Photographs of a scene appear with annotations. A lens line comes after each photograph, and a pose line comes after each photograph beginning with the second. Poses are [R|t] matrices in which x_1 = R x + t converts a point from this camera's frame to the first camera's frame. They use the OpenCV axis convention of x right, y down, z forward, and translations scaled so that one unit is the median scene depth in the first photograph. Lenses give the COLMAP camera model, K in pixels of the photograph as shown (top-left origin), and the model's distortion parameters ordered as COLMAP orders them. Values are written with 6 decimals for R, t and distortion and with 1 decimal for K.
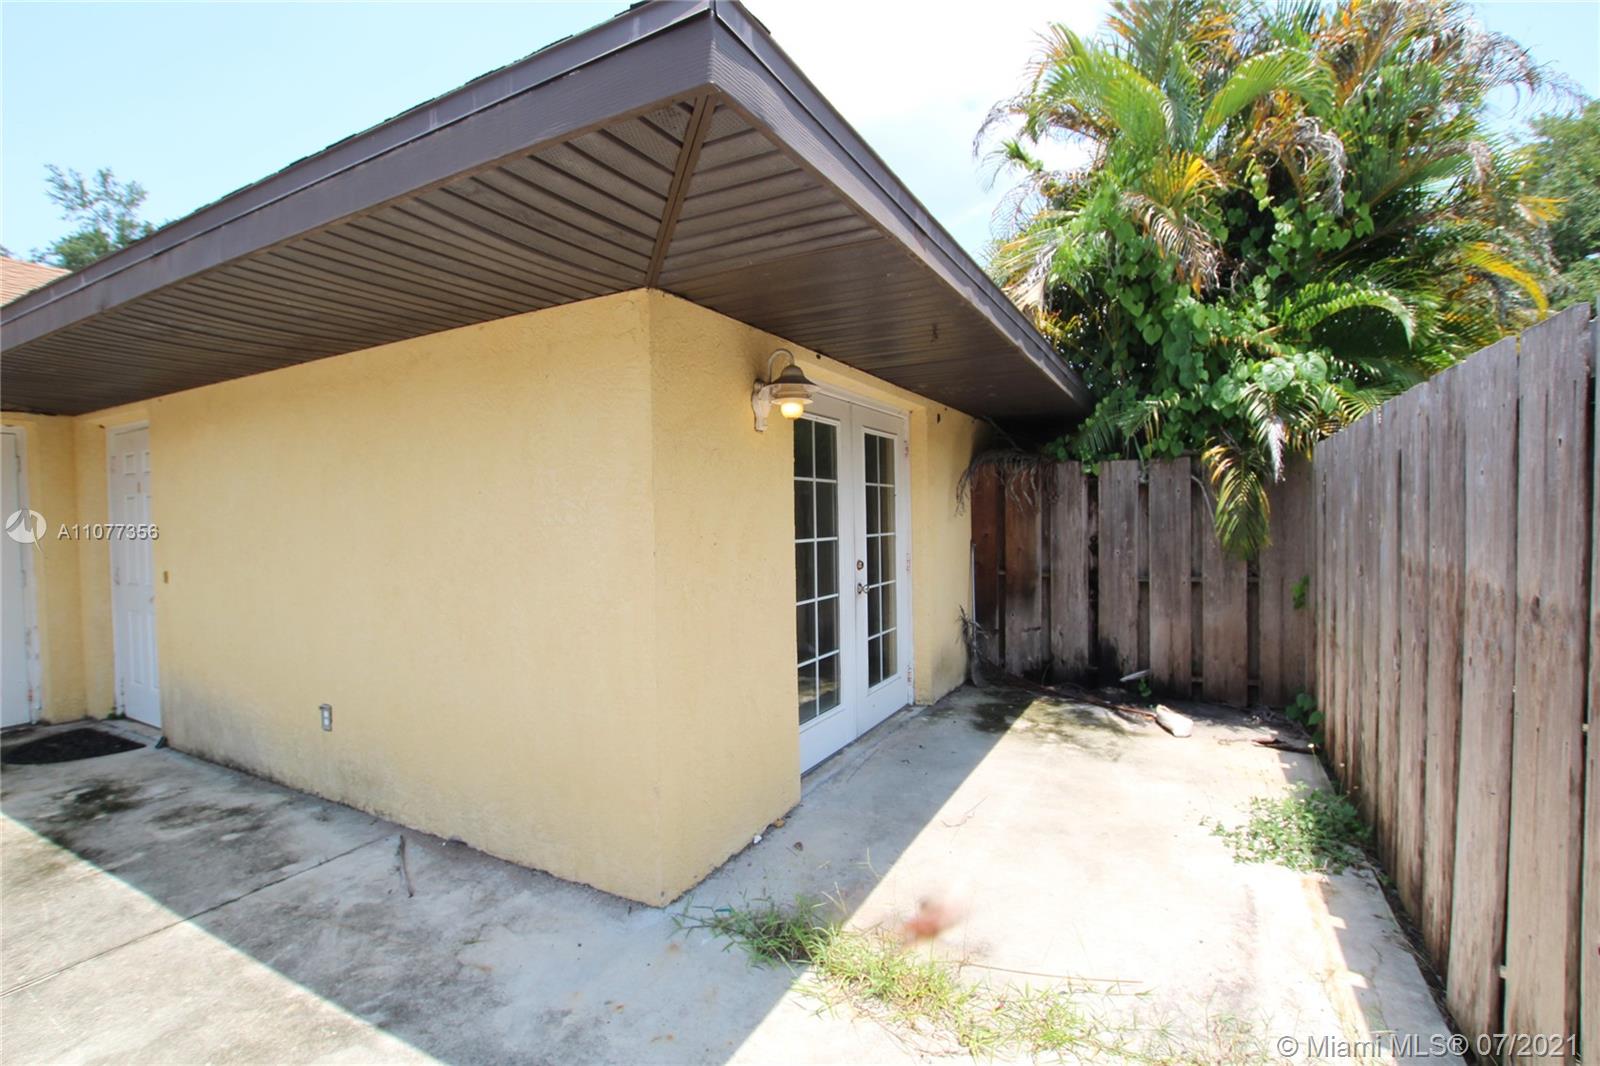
lens RADIAL K [[744.2, 0, 794.8], [0, 744.2, 535.6], [0, 0, 1]] dist [-0.036870, 0.006802]
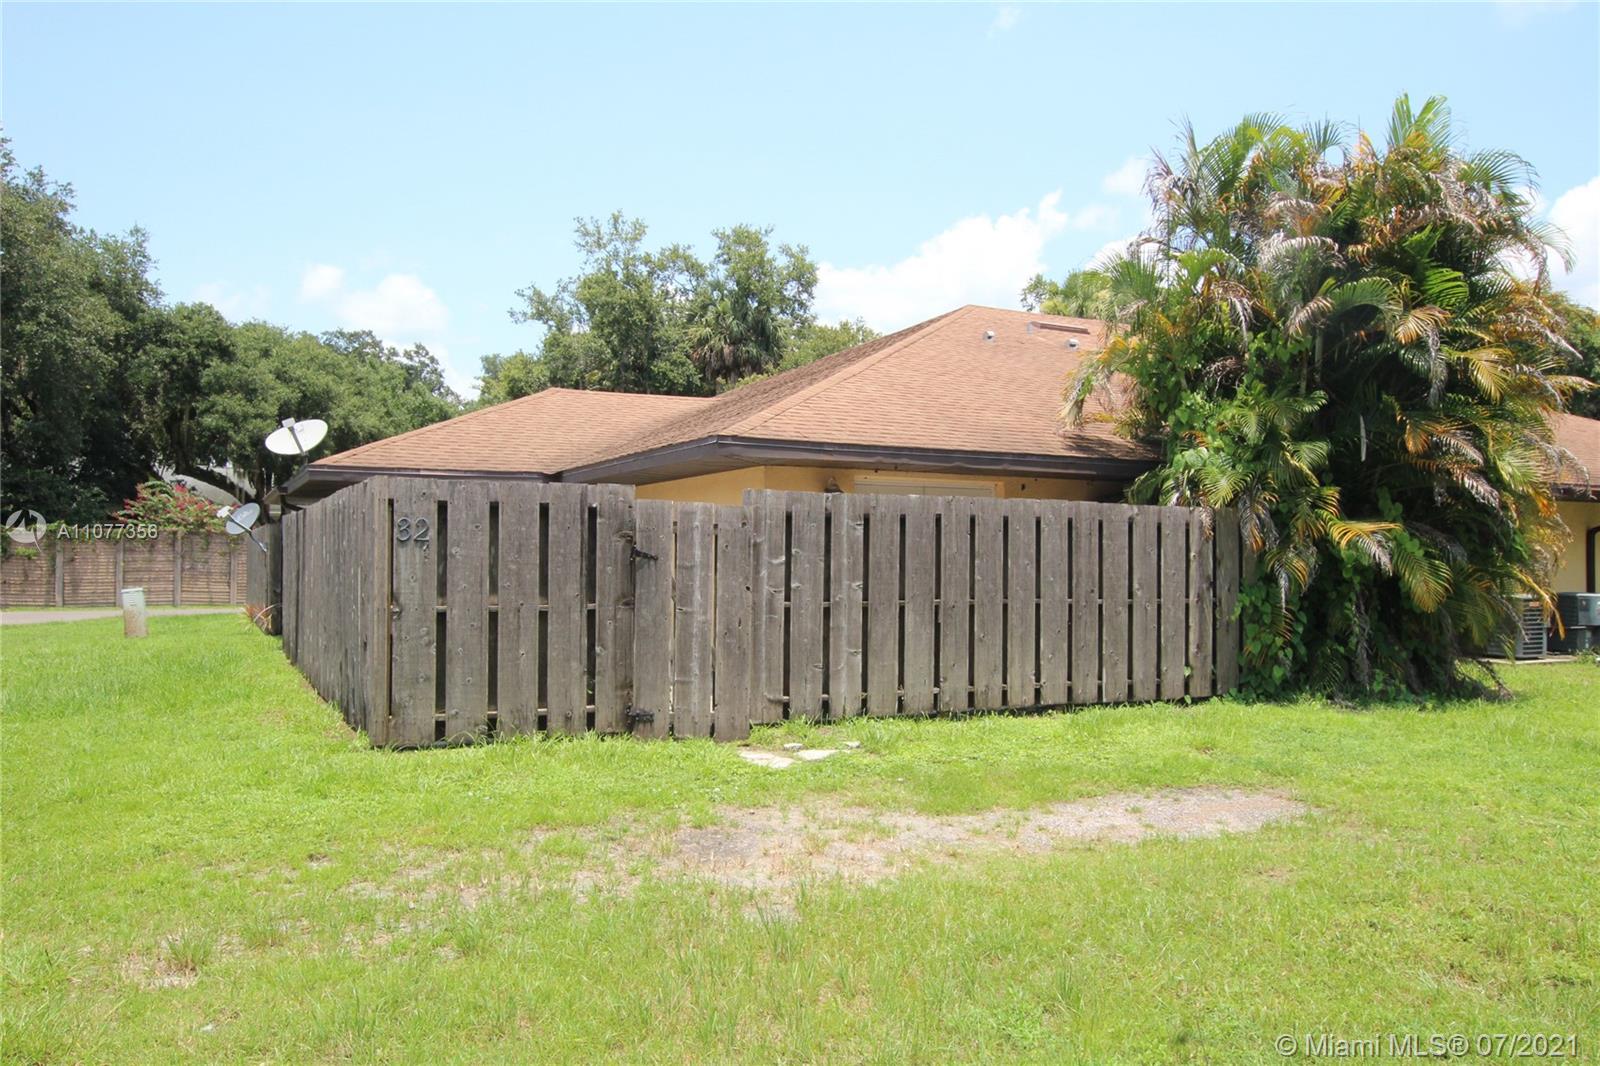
lens RADIAL K [[1171.4, 0, 800.0], [0, 1171.4, 533.0], [0, 0, 1]] dist [-0.006502, -0.000158]
pose [[0.829939, 0.010230, -0.557760, 1.780788], [-0.034924, 0.998823, -0.033647, 0.050787], [0.556760, 0.047404, 0.829320, -1.982717]]
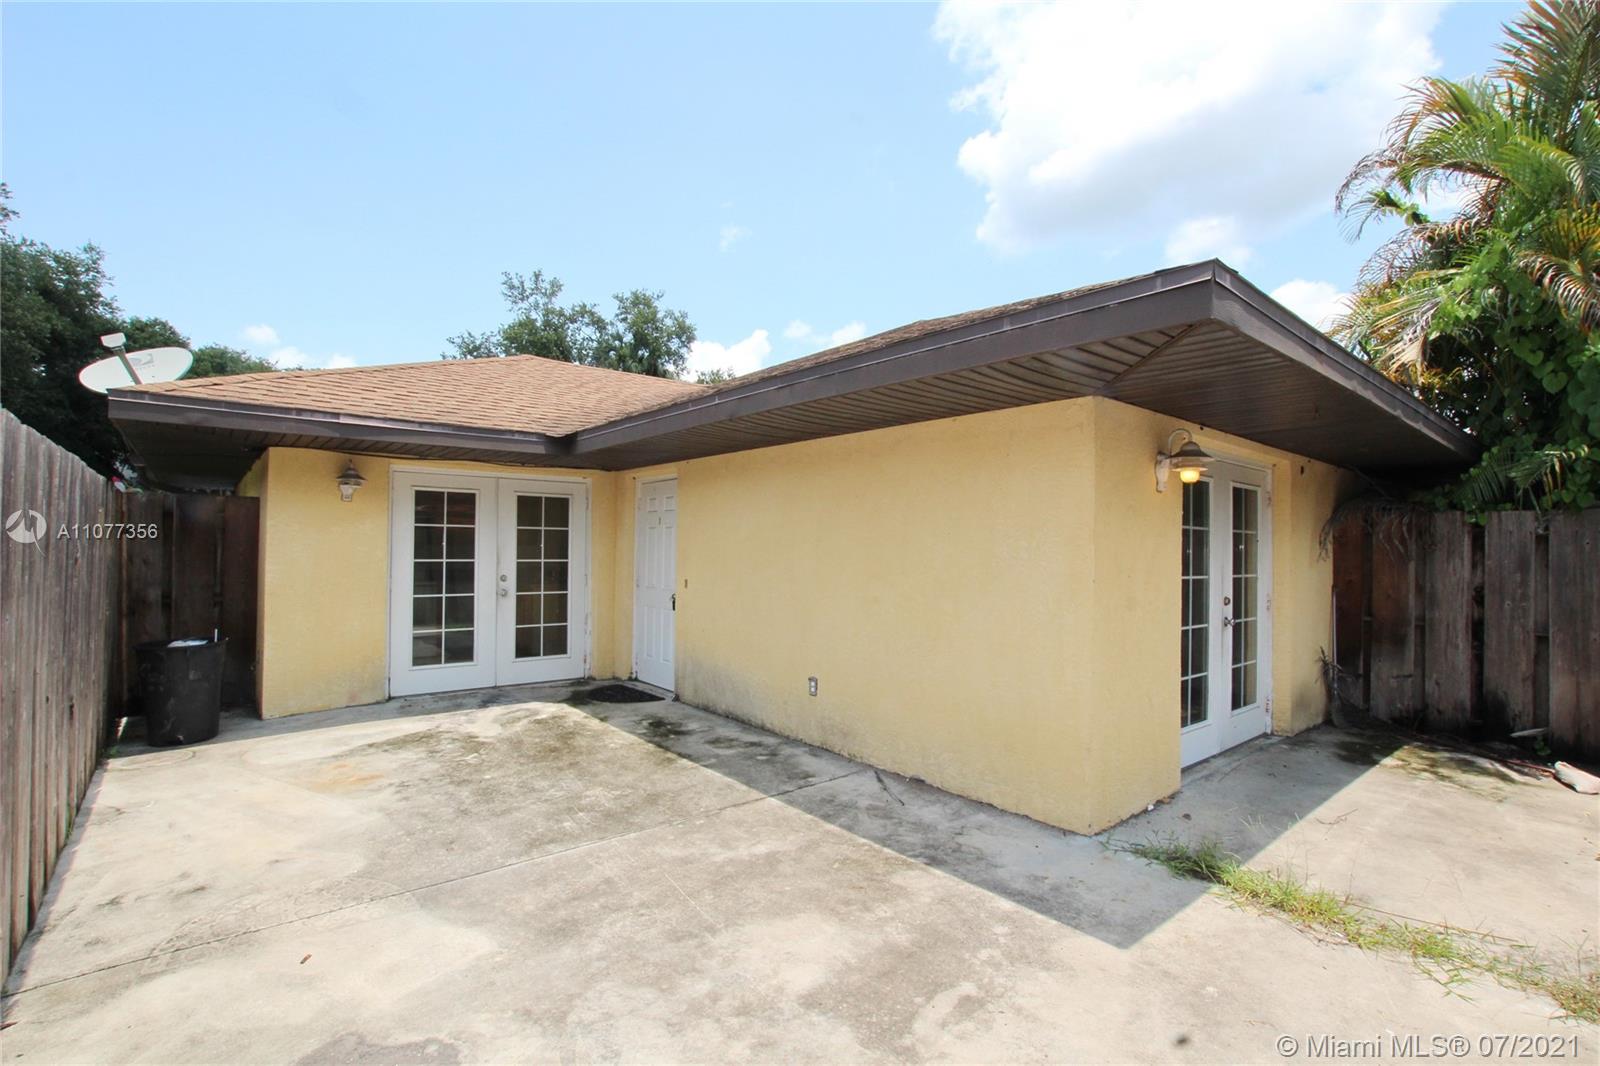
lens RADIAL K [[744.2, 0, 794.8], [0, 744.2, 535.6], [0, 0, 1]] dist [-0.036870, 0.006802]
pose [[0.928962, 0.024702, -0.369351, -0.150371], [-0.041244, 0.998465, -0.036957, 0.010060], [0.367871, 0.049565, 0.928555, -0.398102]]
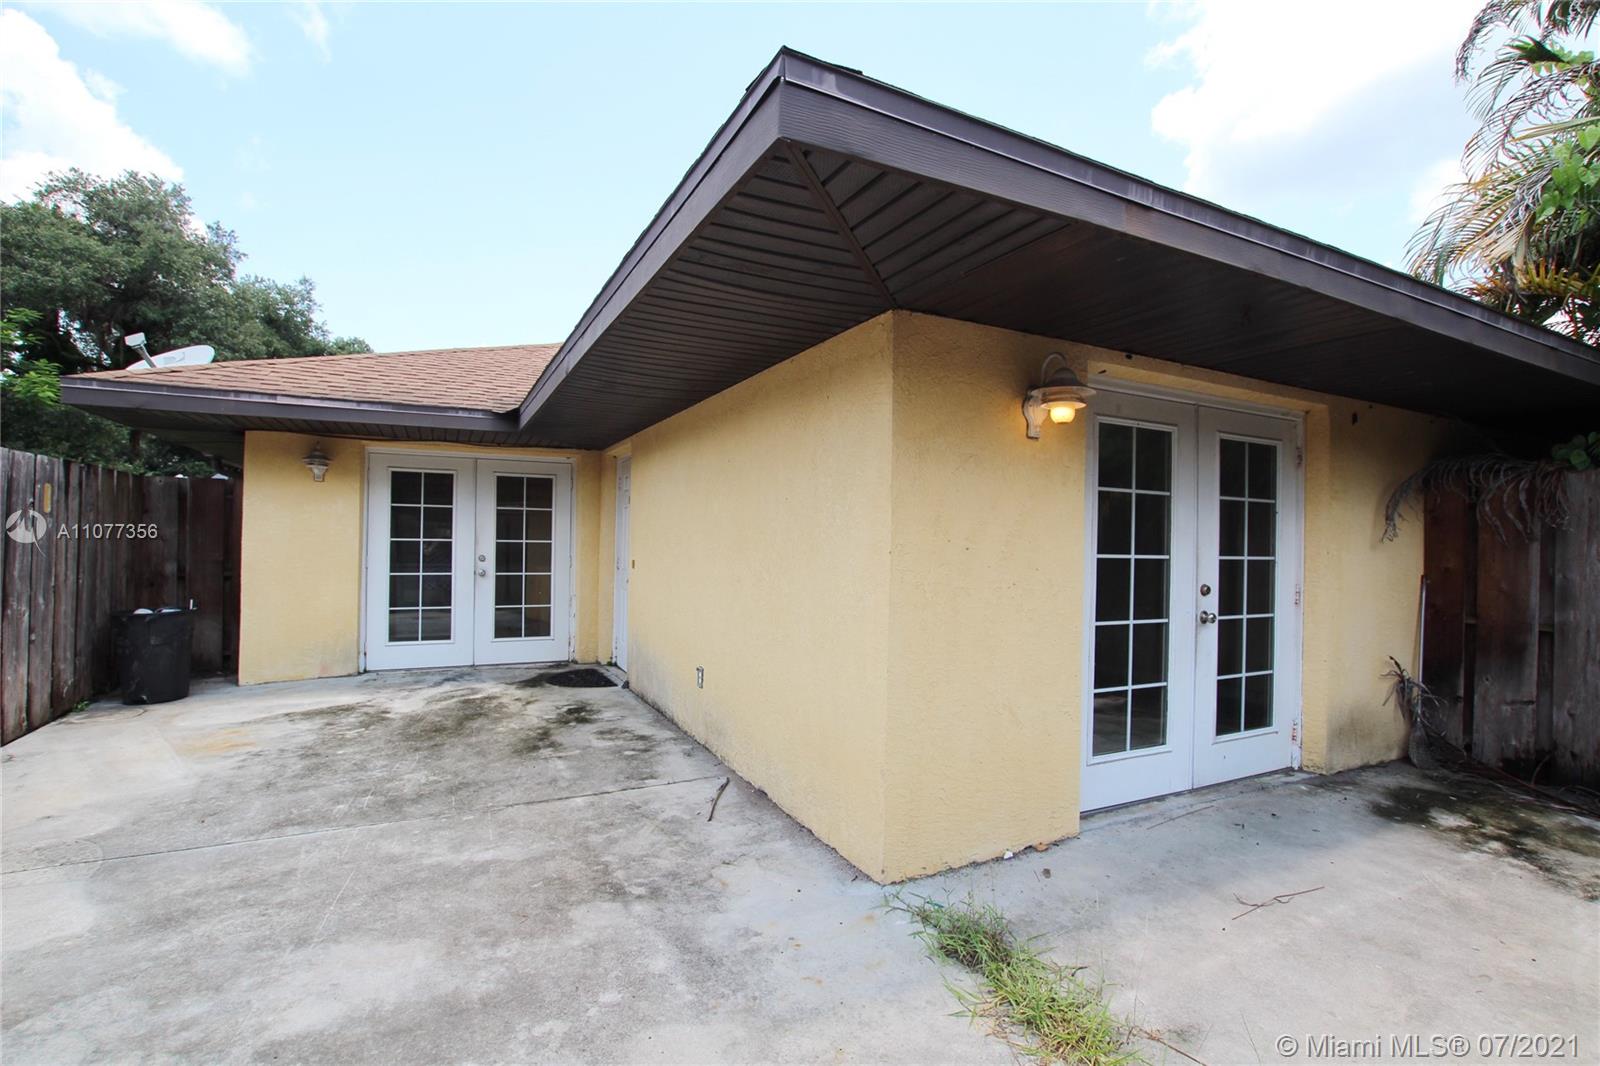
lens RADIAL K [[744.0, 0, 792.2], [0, 744.0, 536.0], [0, 0, 1]] dist [-0.036862, 0.006415]
pose [[0.819381, 0.029009, -0.572514, 0.236597], [-0.048740, 0.998628, -0.019156, 0.021444], [0.571173, 0.043600, 0.819671, 0.021801]]
